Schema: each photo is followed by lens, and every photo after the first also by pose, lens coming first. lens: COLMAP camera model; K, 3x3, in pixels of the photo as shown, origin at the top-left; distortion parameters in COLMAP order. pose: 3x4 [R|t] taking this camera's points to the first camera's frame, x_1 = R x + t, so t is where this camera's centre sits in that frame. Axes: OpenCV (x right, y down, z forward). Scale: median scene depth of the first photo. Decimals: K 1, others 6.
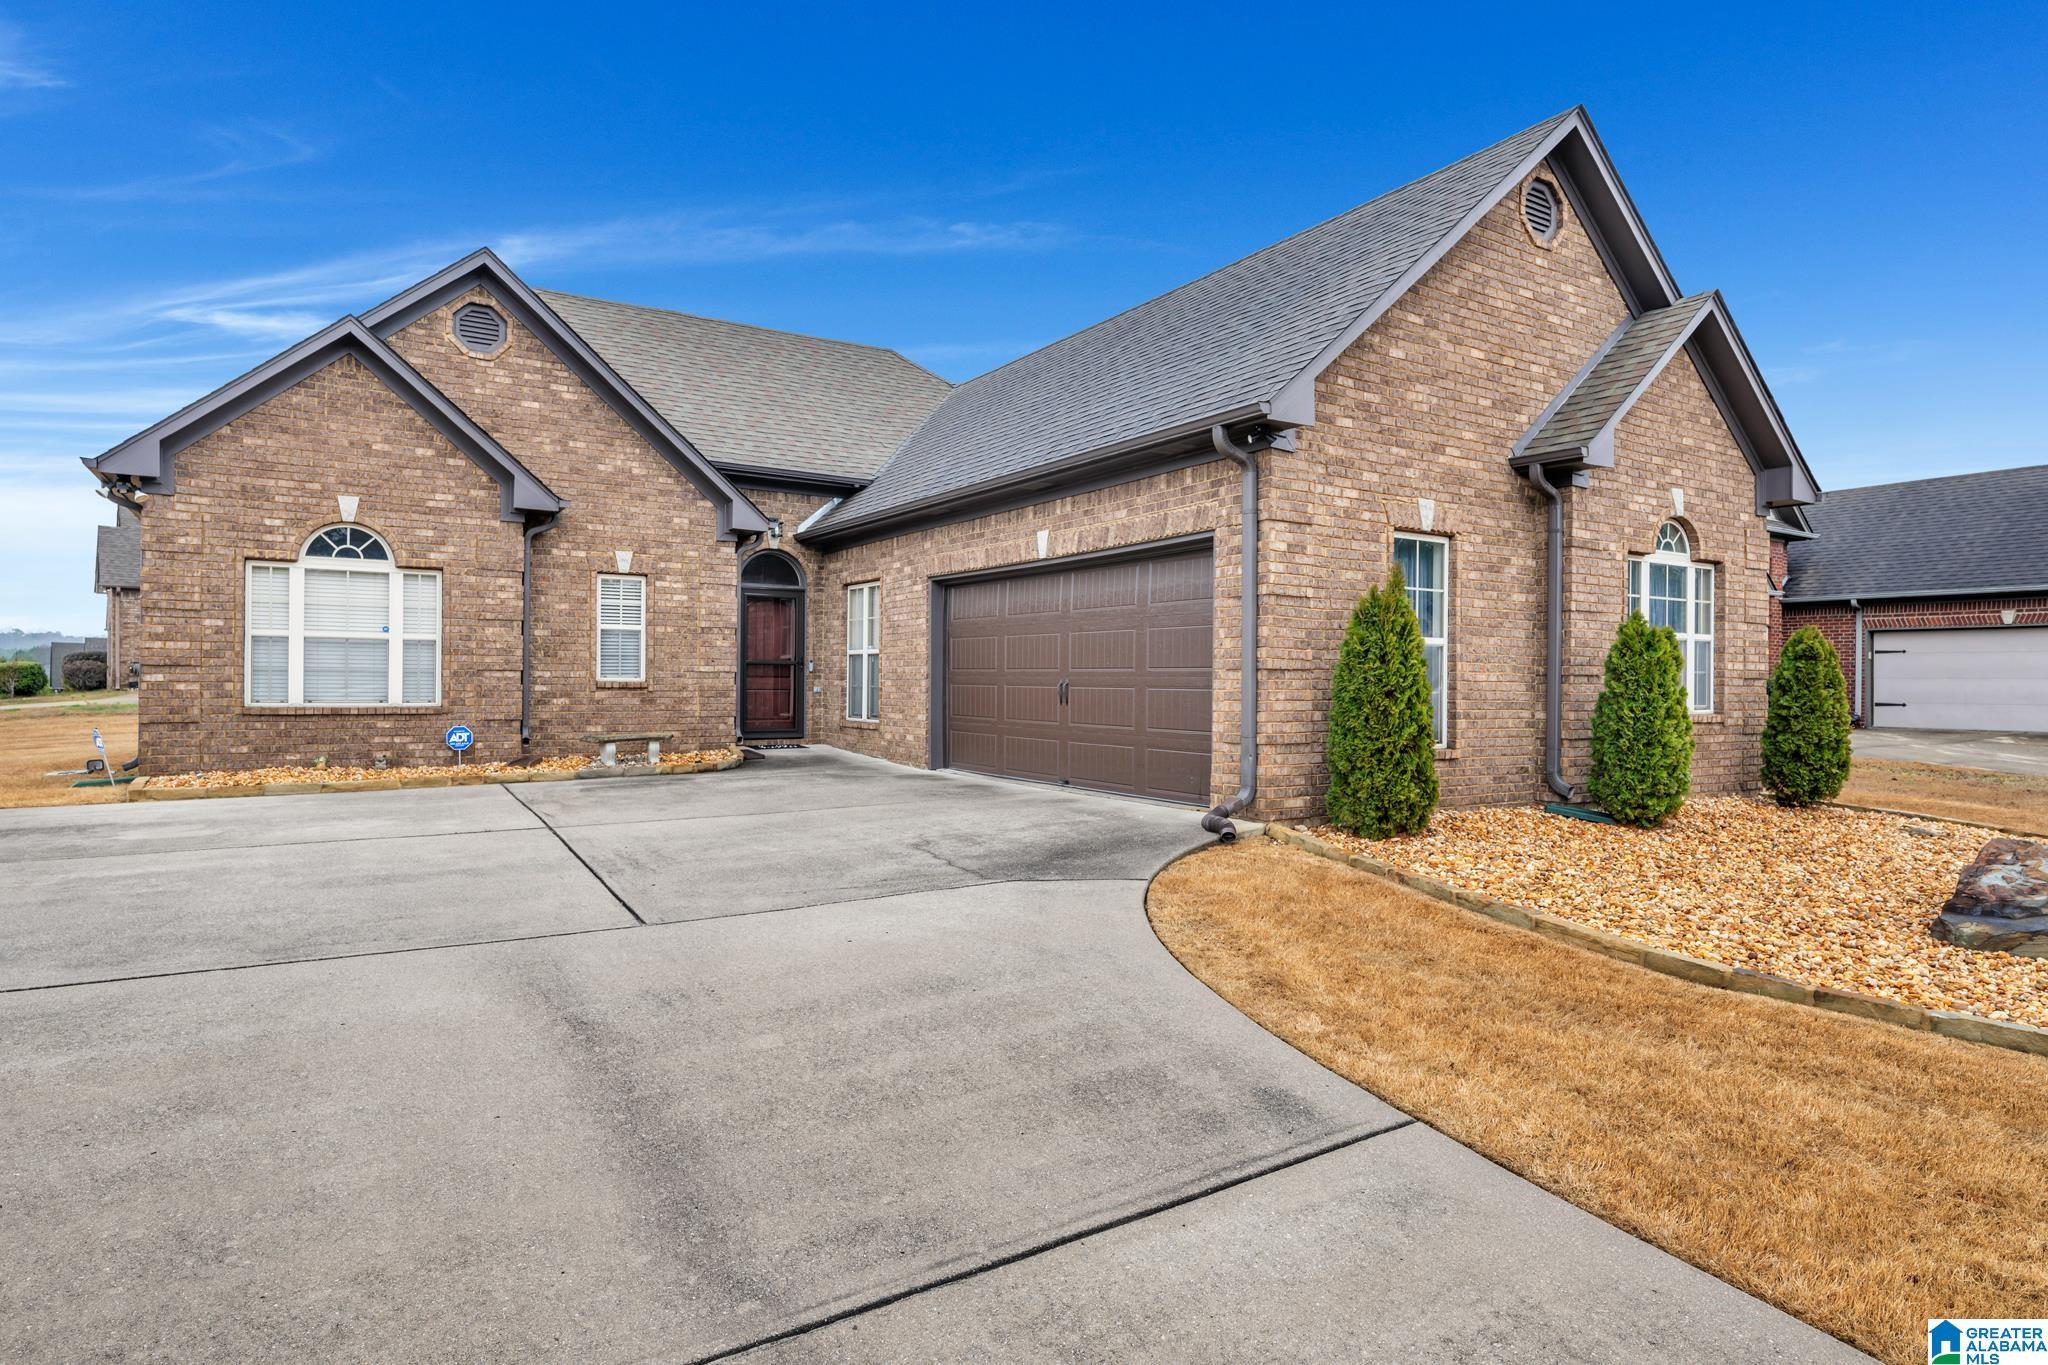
lens RADIAL K [[1118.7, 0, 1024.0], [0, 1118.7, 682.5], [0, 0, 1]] dist [-0.001439, -0.000181]
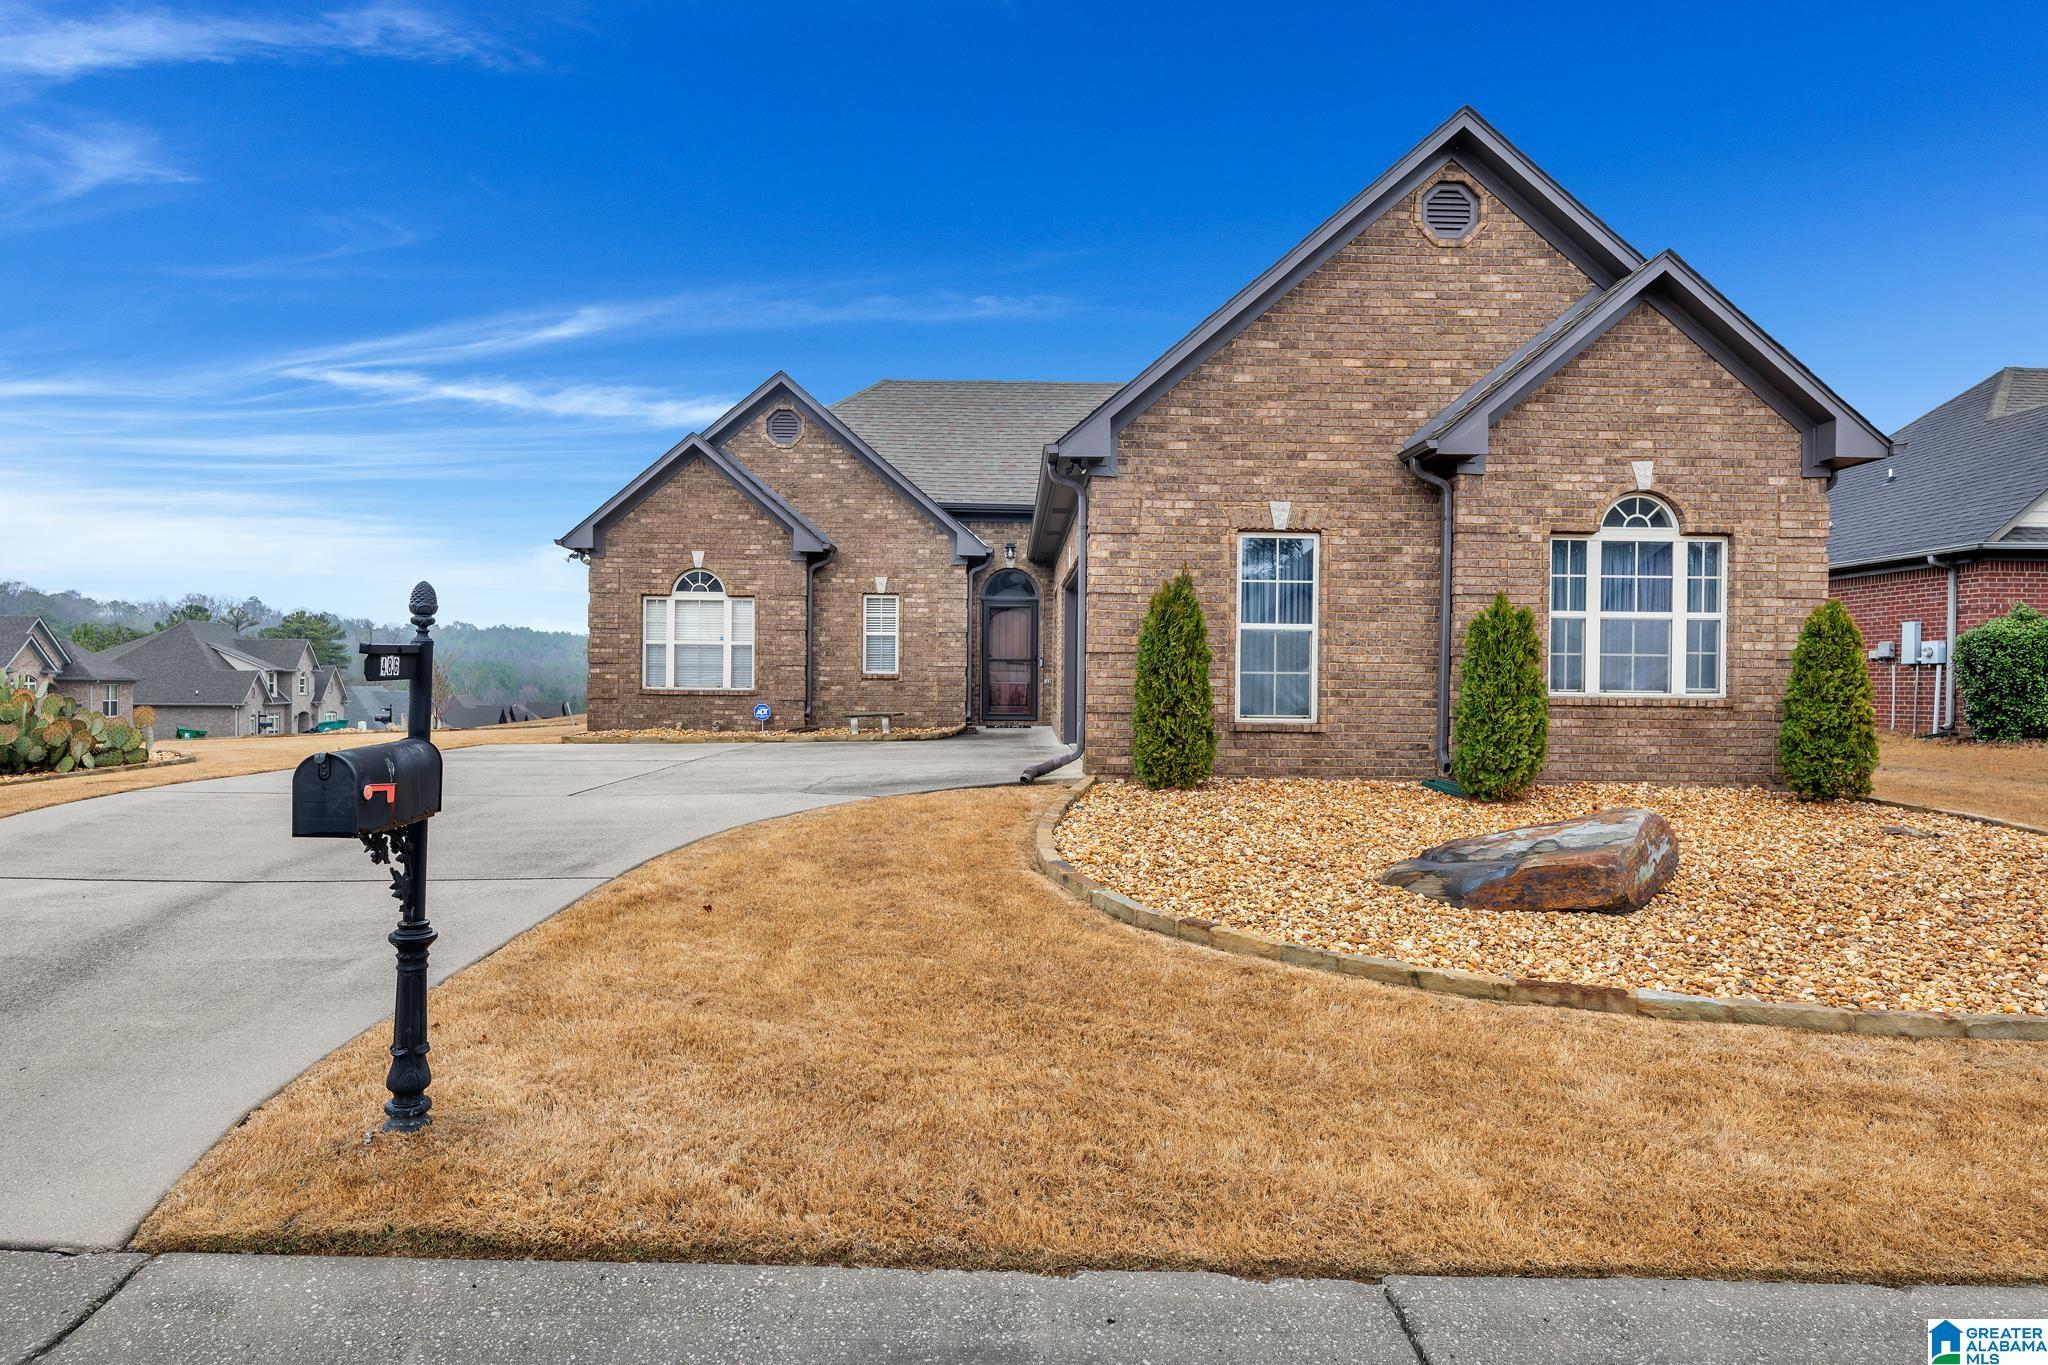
lens RADIAL K [[1104.2, 0, 1024.3], [0, 1104.2, 692.1], [0, 0, 1]] dist [-0.000015, 0.000094]
pose [[0.864940, 0.002910, -0.501867, 0.598790], [-0.001943, 0.999995, 0.002450, 0.022815], [0.501872, -0.001144, 0.864941, -0.083139]]
